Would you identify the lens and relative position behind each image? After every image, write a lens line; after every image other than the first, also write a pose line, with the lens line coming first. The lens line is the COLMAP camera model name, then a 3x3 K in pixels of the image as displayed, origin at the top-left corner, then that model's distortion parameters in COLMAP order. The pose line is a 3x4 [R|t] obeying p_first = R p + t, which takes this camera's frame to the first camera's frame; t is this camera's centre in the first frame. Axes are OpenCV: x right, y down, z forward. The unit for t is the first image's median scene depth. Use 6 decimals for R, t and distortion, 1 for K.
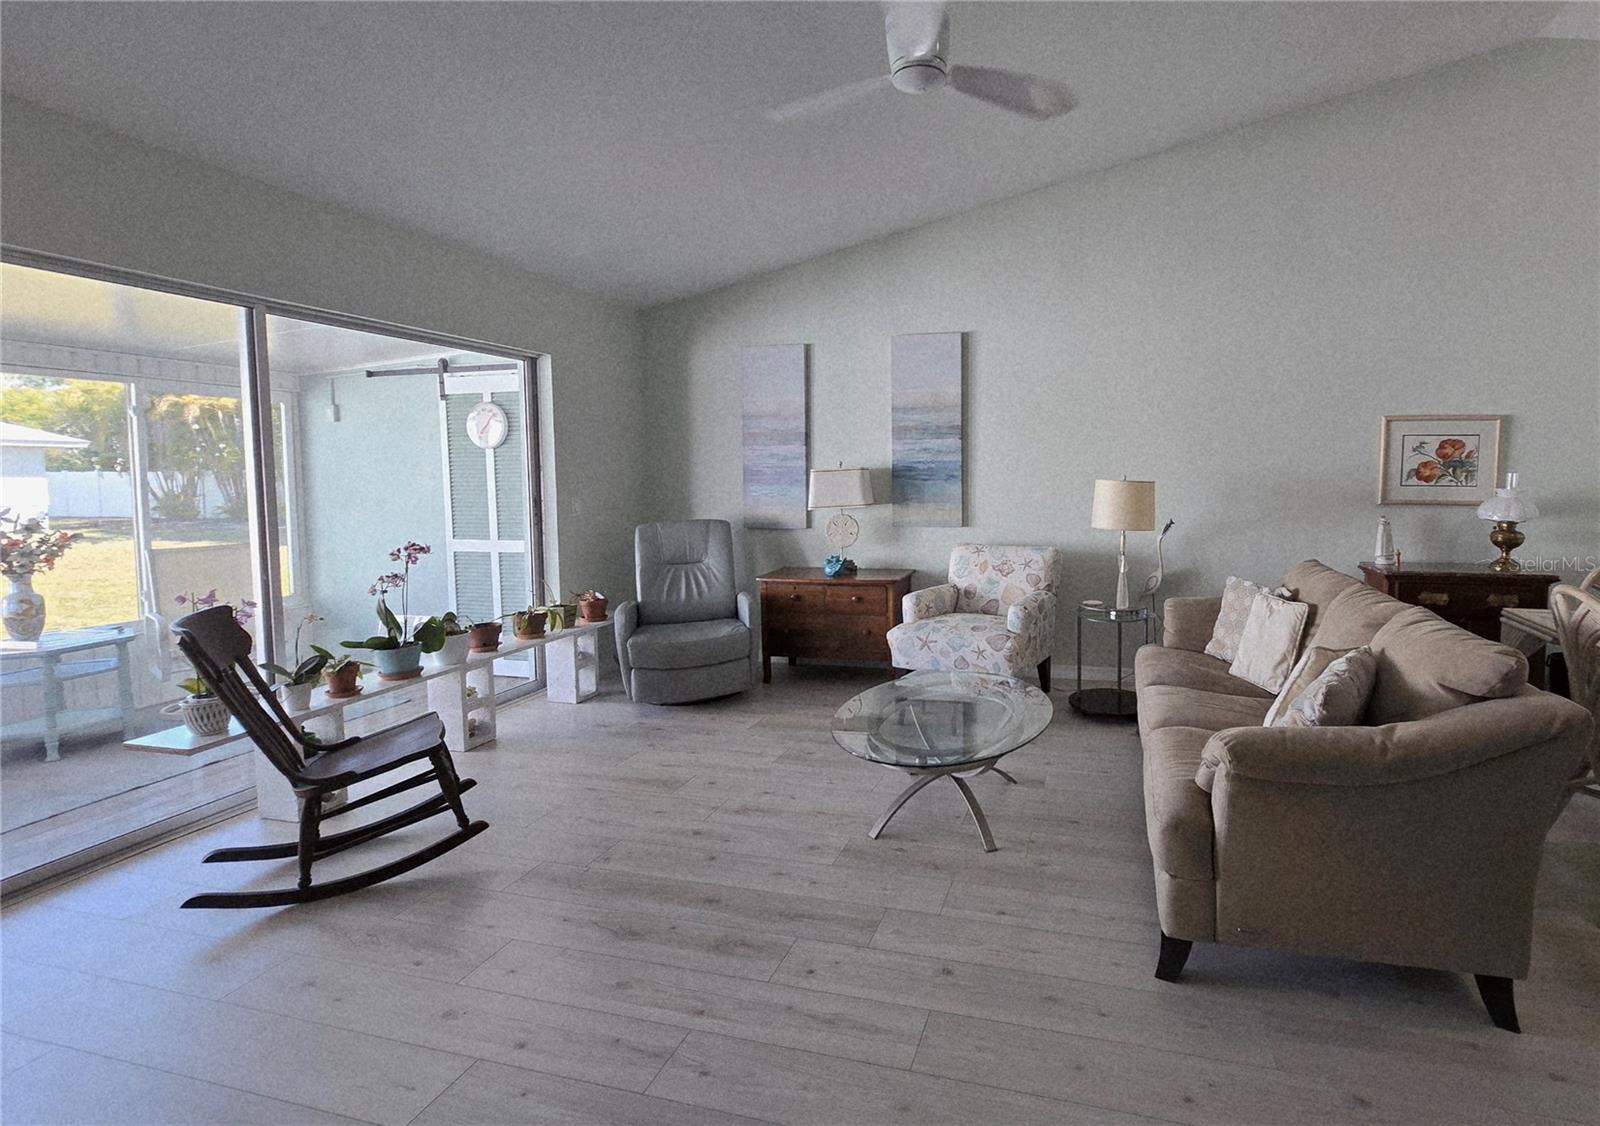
lens RADIAL K [[761.7, 0, 929.6], [0, 761.7, 505.6], [0, 0, 1]] dist [-0.002973, -0.000207]
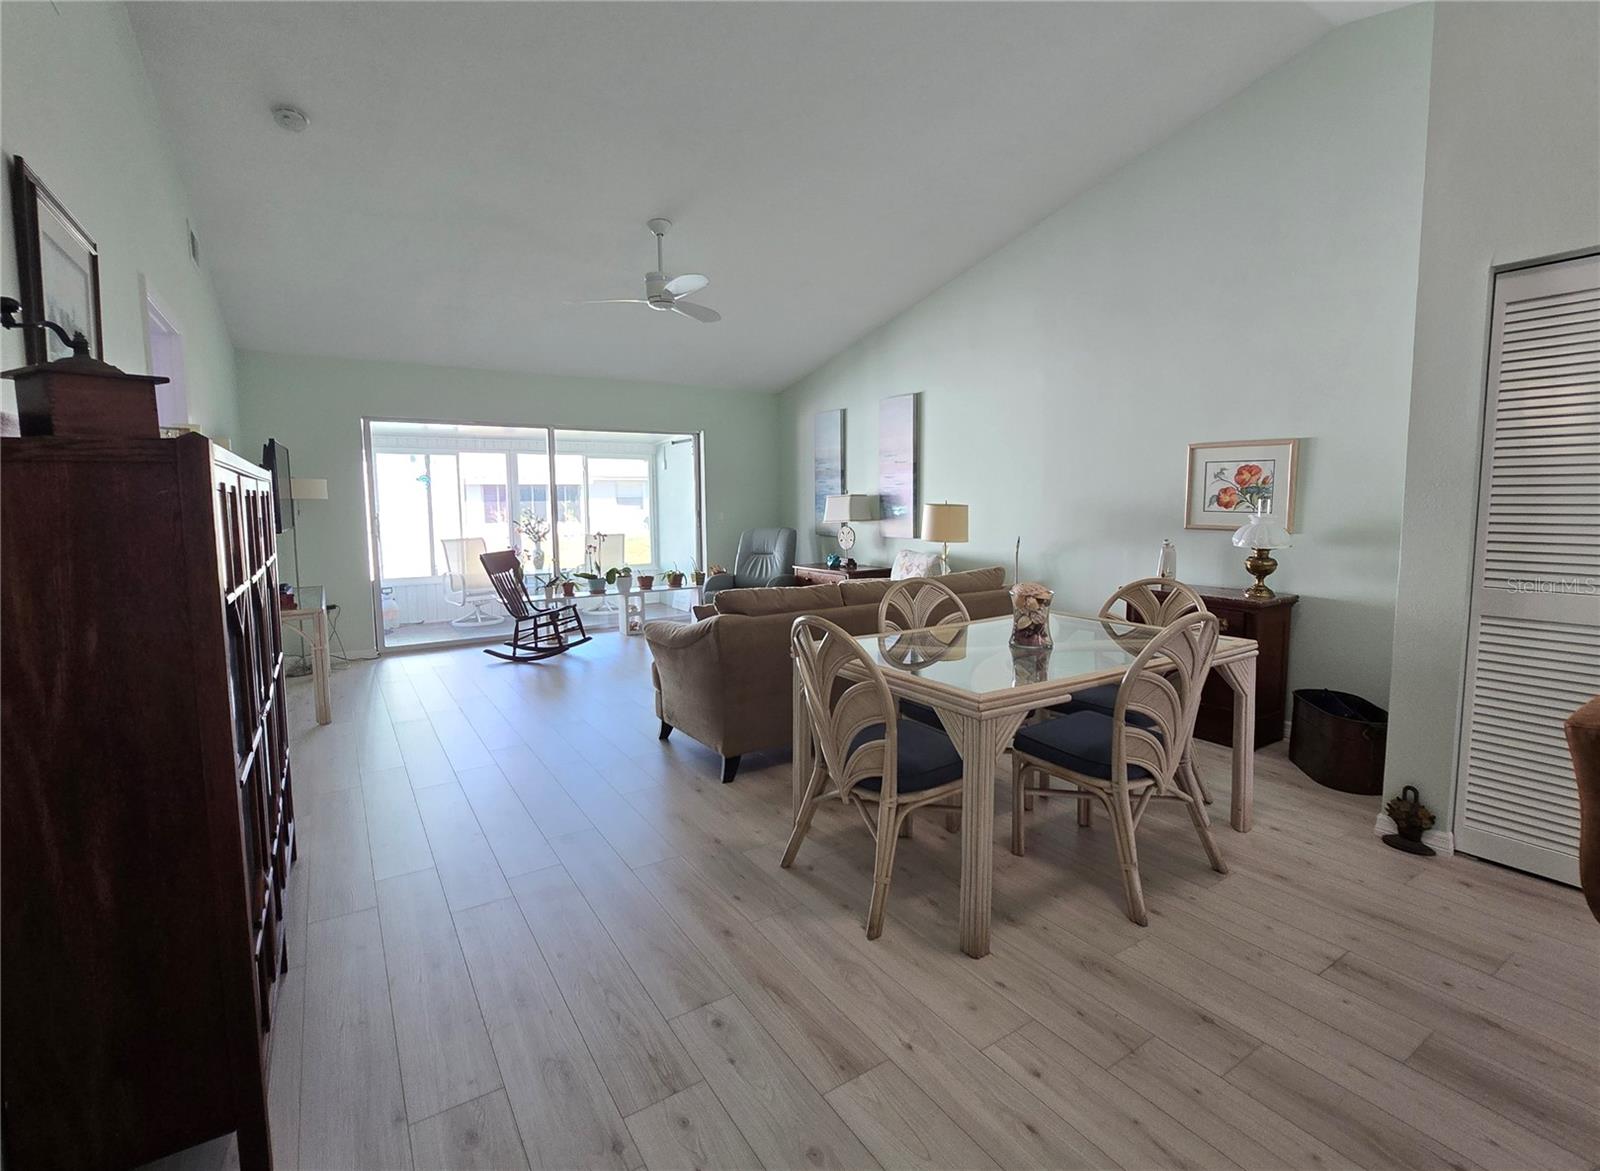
lens RADIAL K [[749.7, 0, 825.1], [0, 749.7, 565.6], [0, 0, 1]] dist [0.003436, 0.001756]
pose [[0.737088, 0.060934, -0.673044, 0.942683], [-0.026820, 0.997780, 0.060961, -0.000959], [0.675264, -0.026883, 0.737086, -0.104119]]
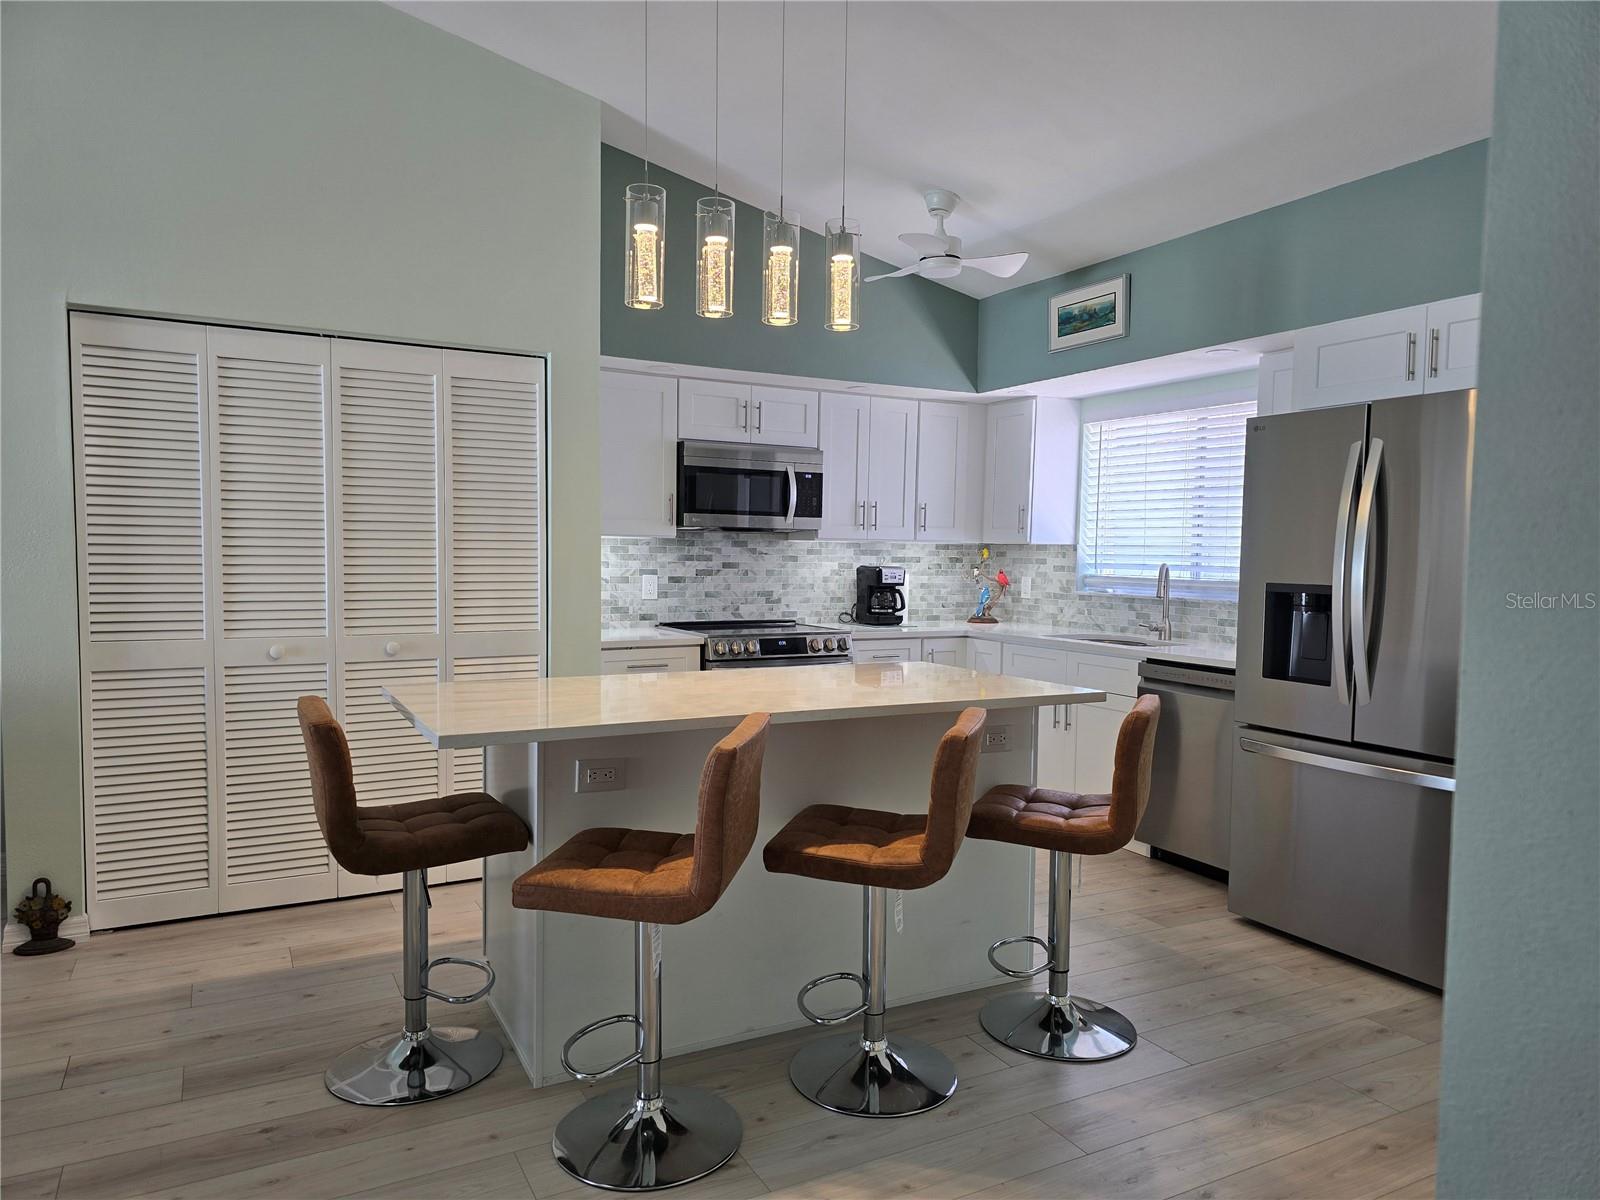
lens RADIAL K [[1085.2, 0, 796.2], [0, 1085.2, 604.5], [0, 0, 1]] dist [0.058341, 0.001303]
pose [[0.747086, -0.023993, 0.664294, 0.764260], [0.017379, 0.999712, 0.016562, 0.006135], [-0.664500, -0.000829, 0.747288, -0.286561]]
